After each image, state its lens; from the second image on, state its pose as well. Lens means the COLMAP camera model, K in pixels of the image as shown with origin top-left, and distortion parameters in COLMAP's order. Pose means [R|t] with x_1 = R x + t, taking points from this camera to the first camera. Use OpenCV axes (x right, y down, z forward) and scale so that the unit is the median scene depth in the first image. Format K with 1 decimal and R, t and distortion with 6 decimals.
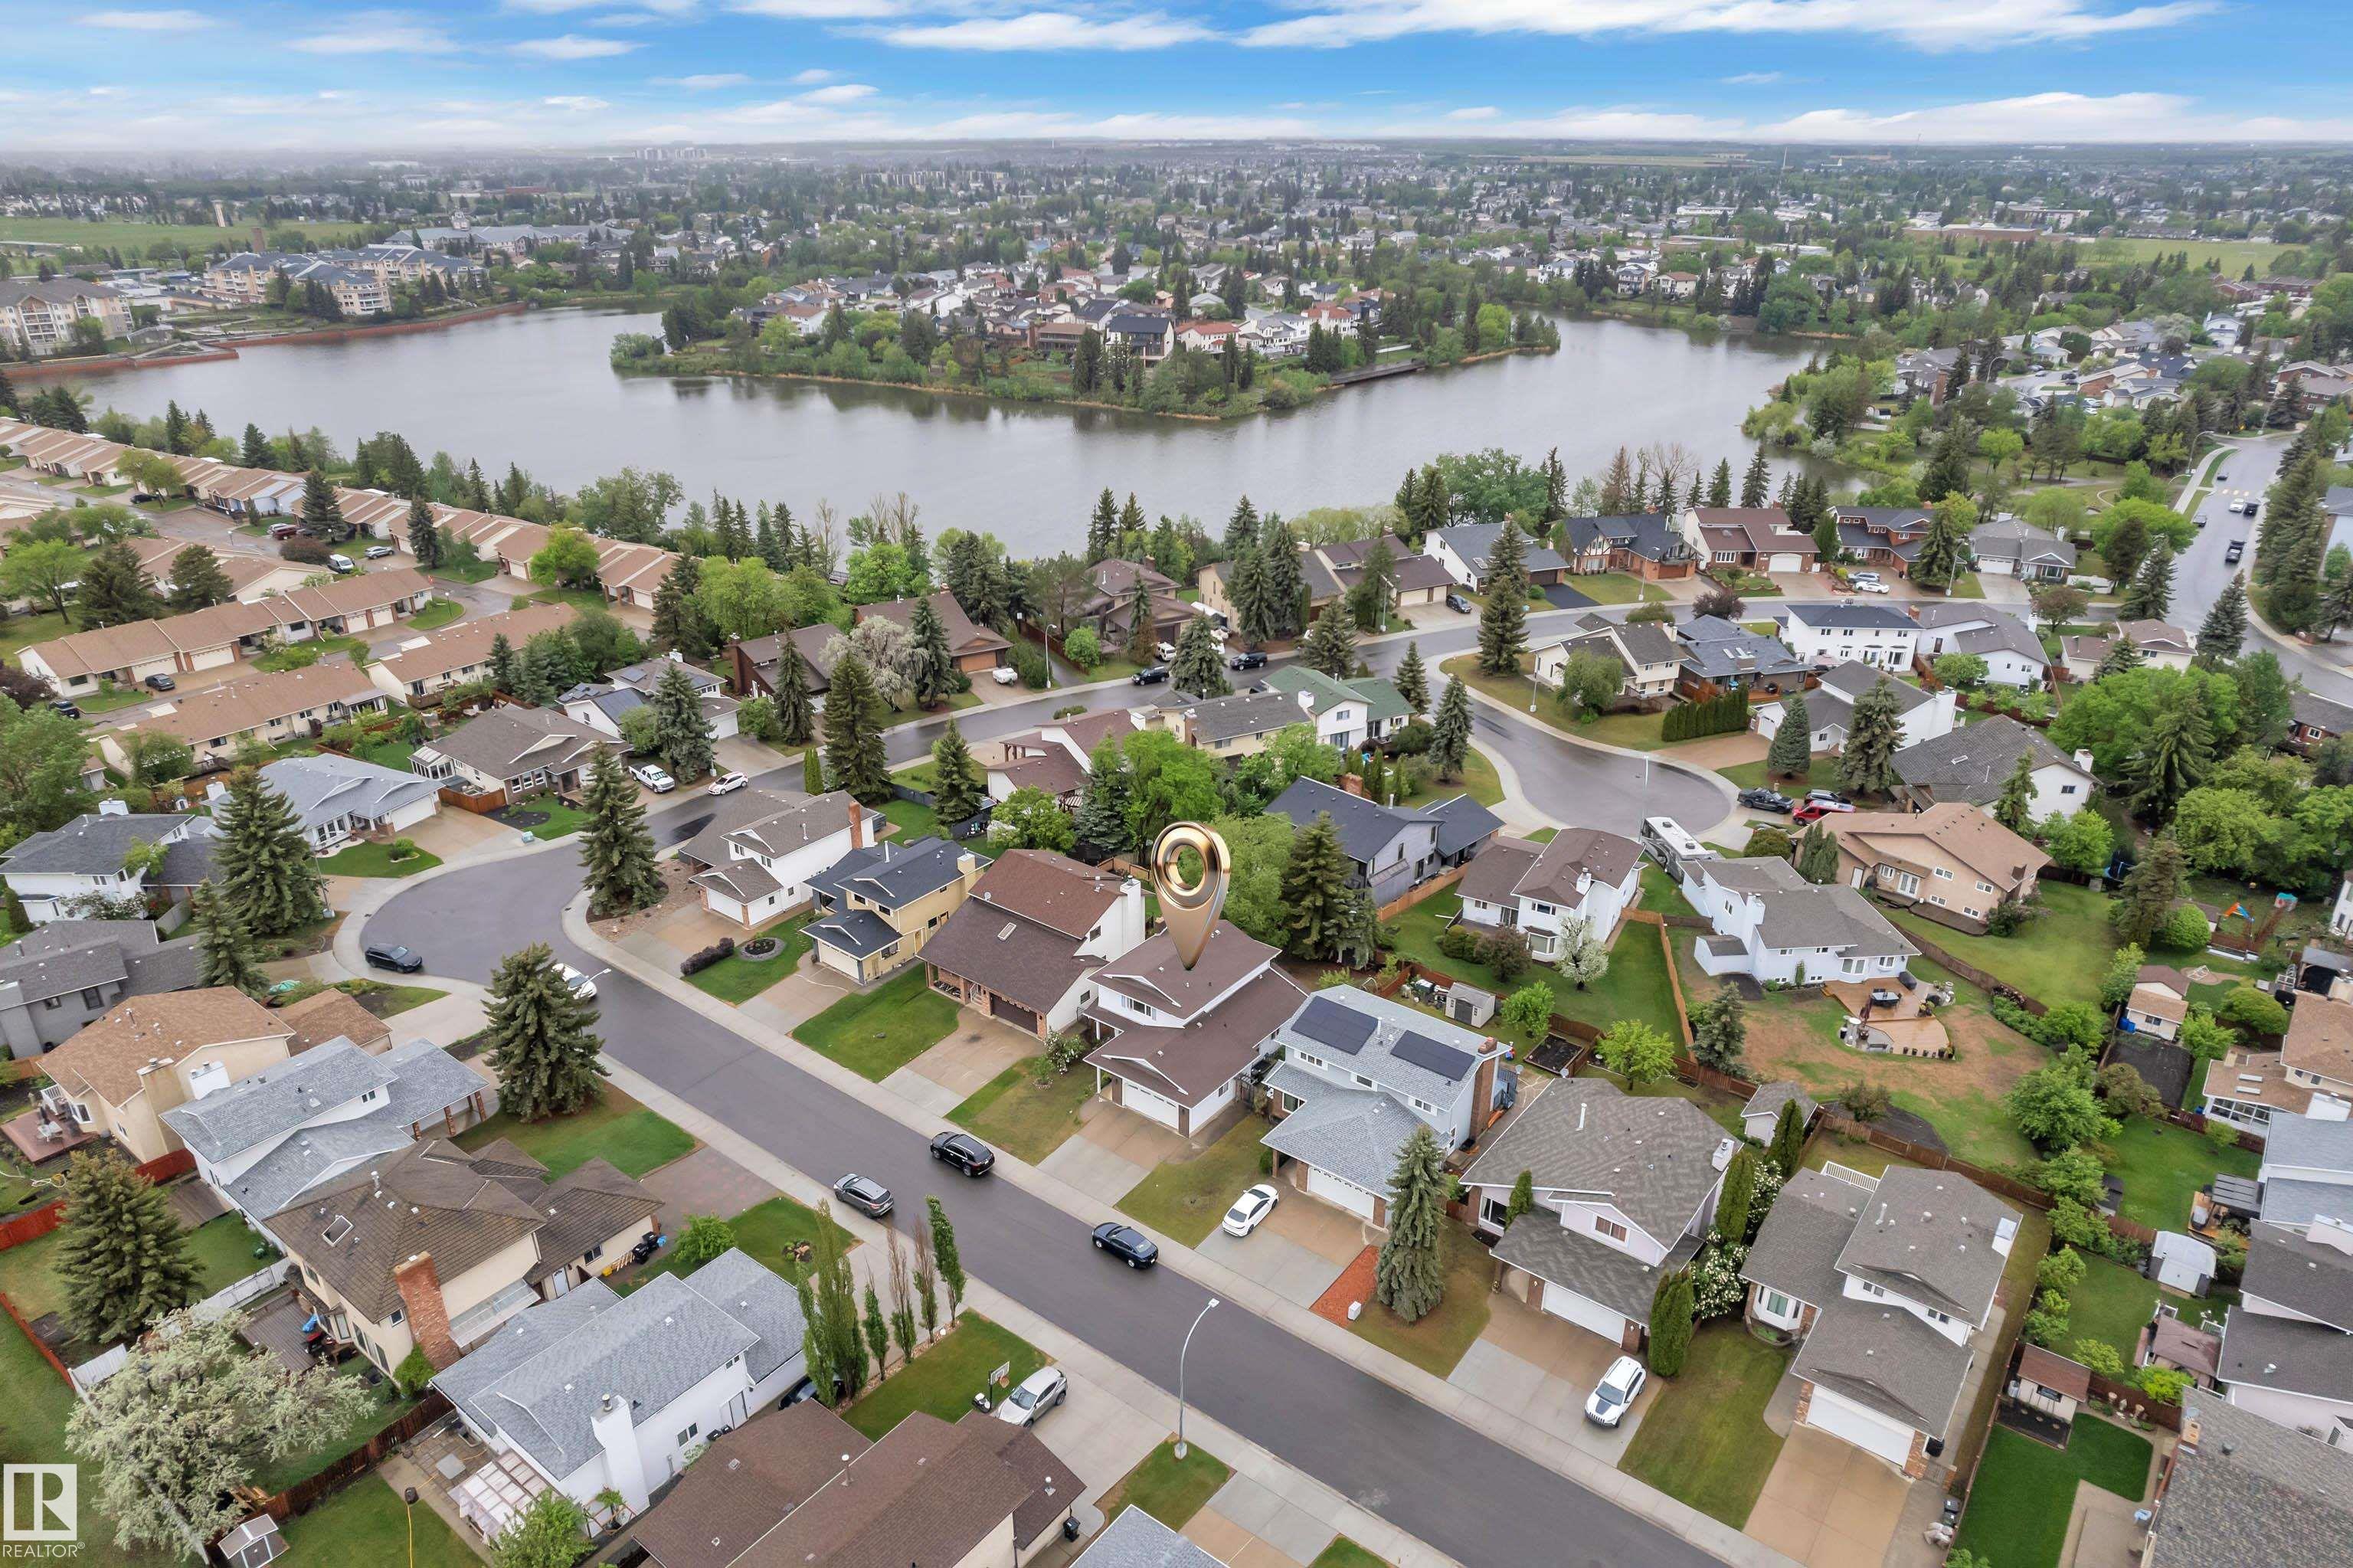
lens RADIAL K [[1504.8, 0, 1179.6], [0, 1504.8, 772.7], [0, 0, 1]] dist [-0.056387, 0.038170]
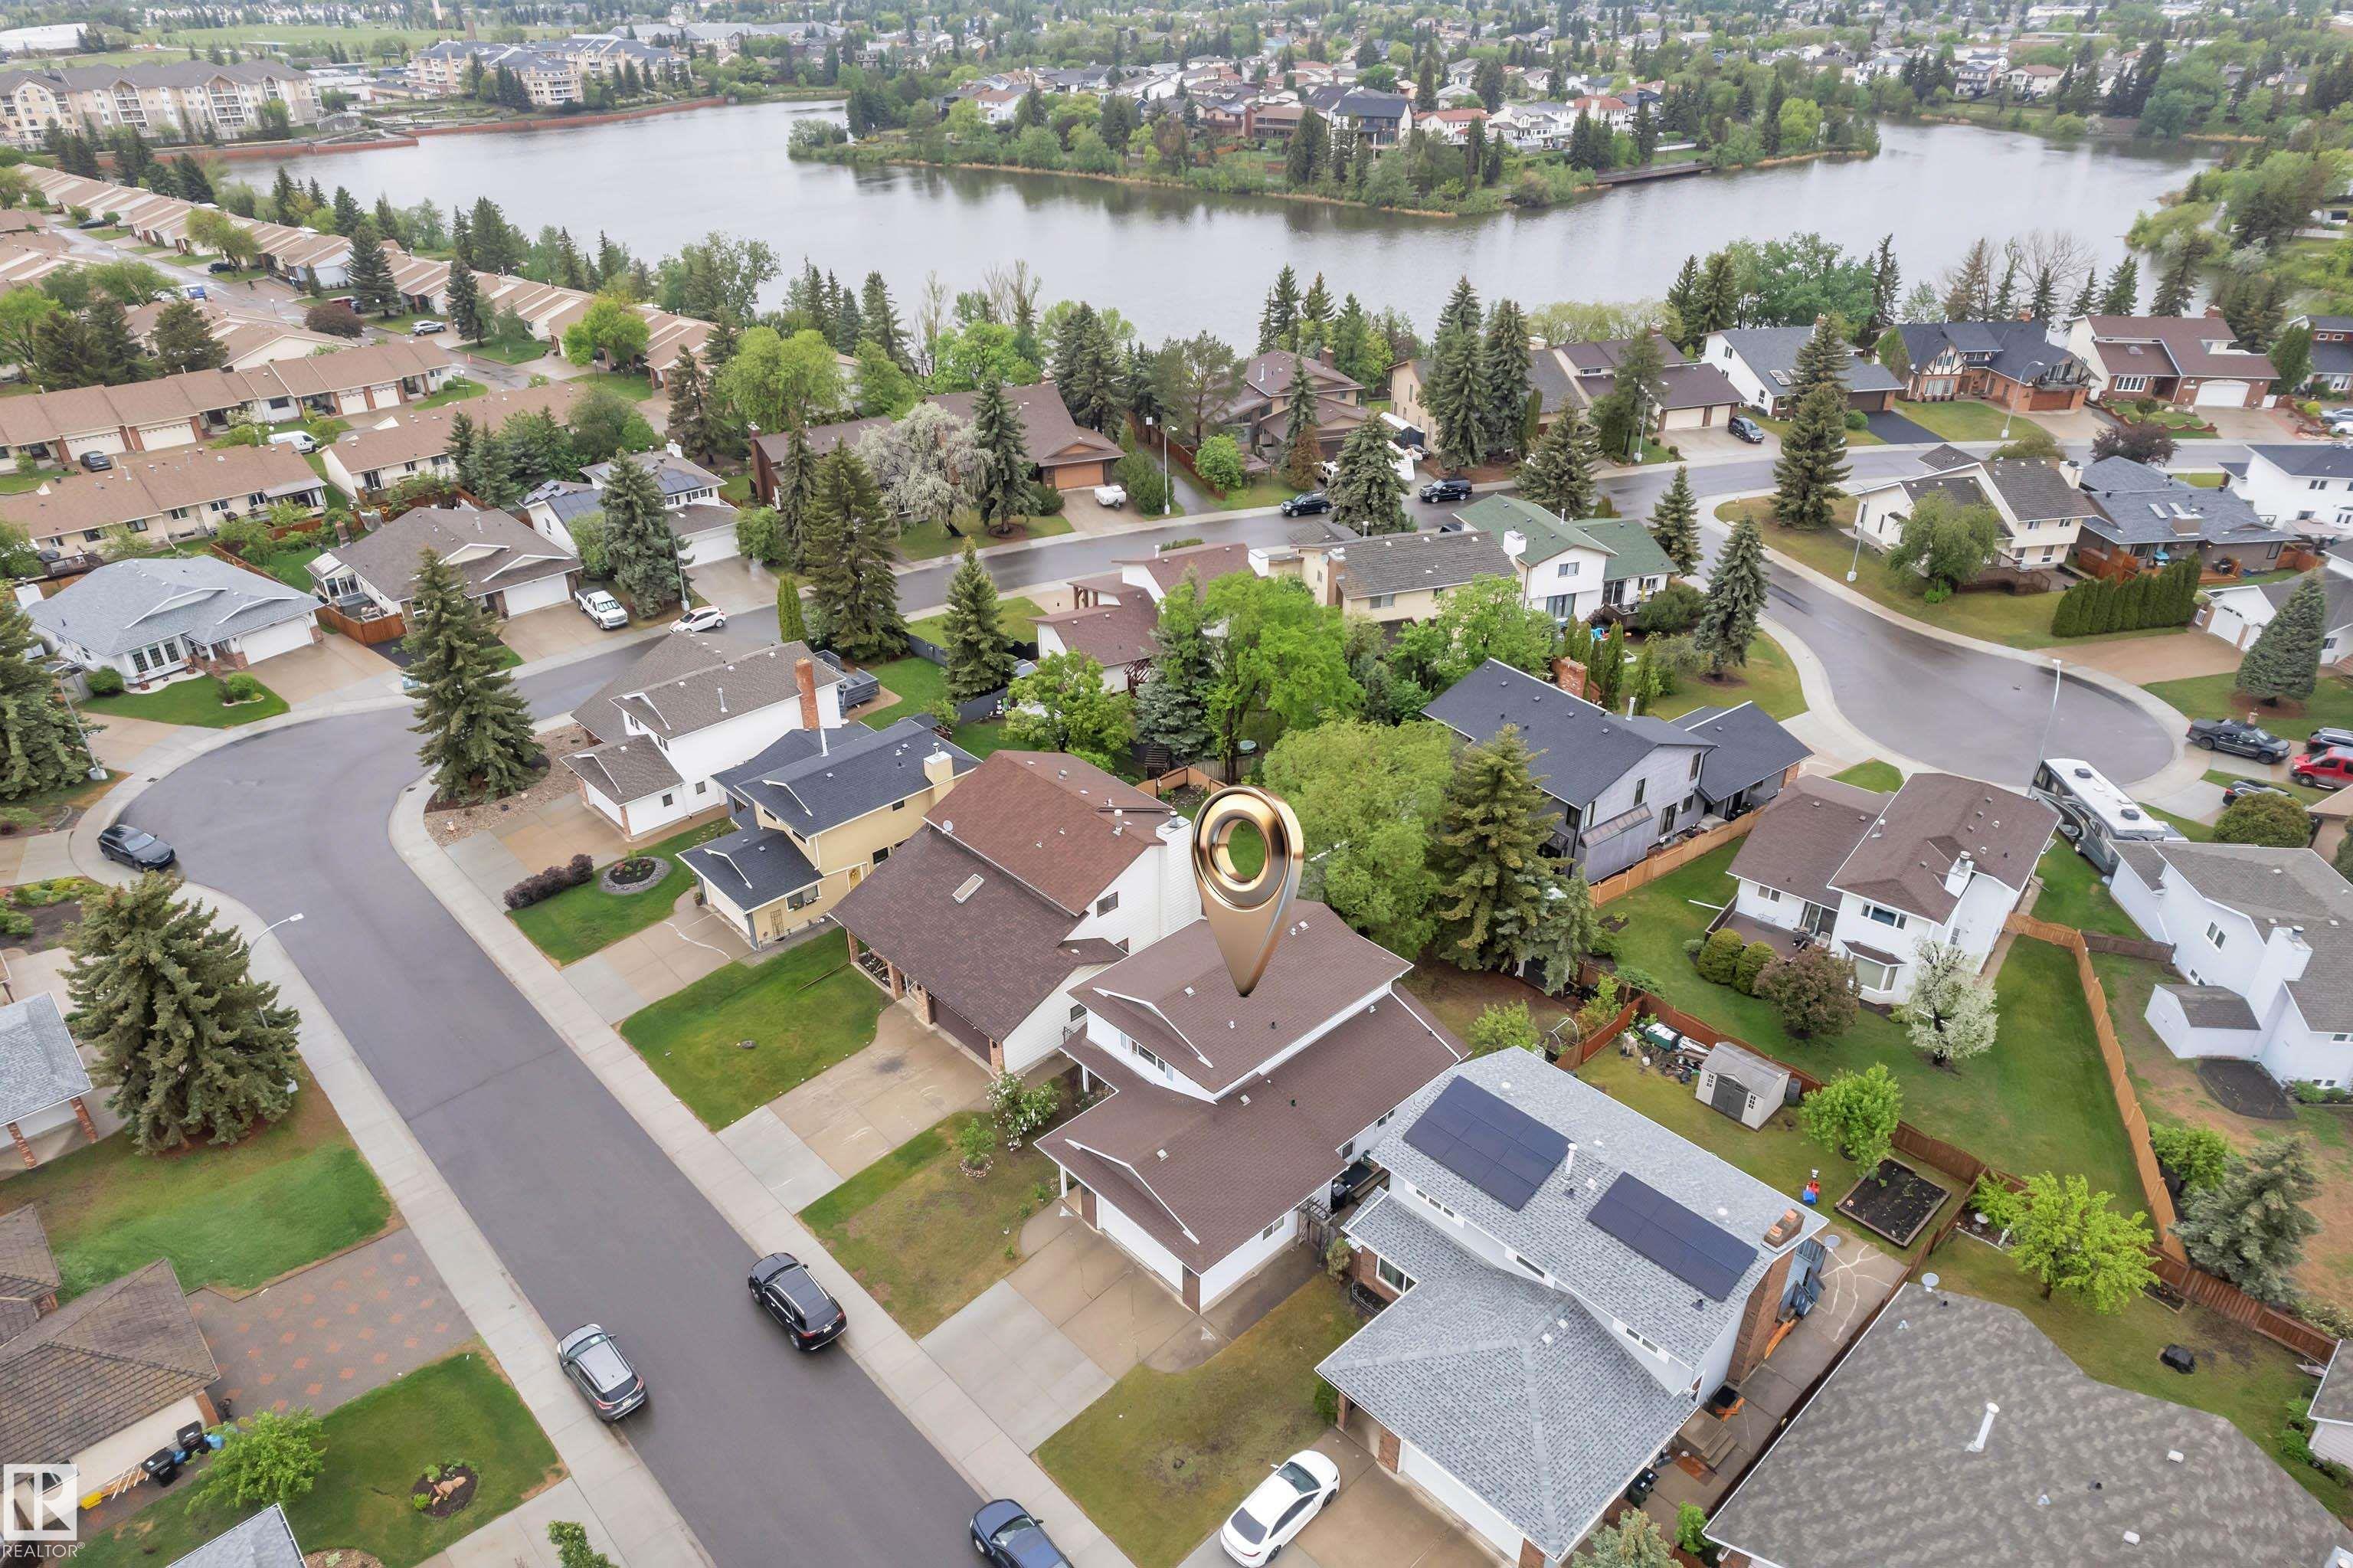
lens RADIAL K [[1504.8, 0, 1175.8], [0, 1504.8, 788.5], [0, 0, 1]] dist [-0.056387, 0.038170]
pose [[0.986701, 0.070922, -0.146258, 0.036865], [-0.054927, 0.992342, 0.110640, -0.004814], [0.152985, -0.101135, 0.983040, 0.274972]]
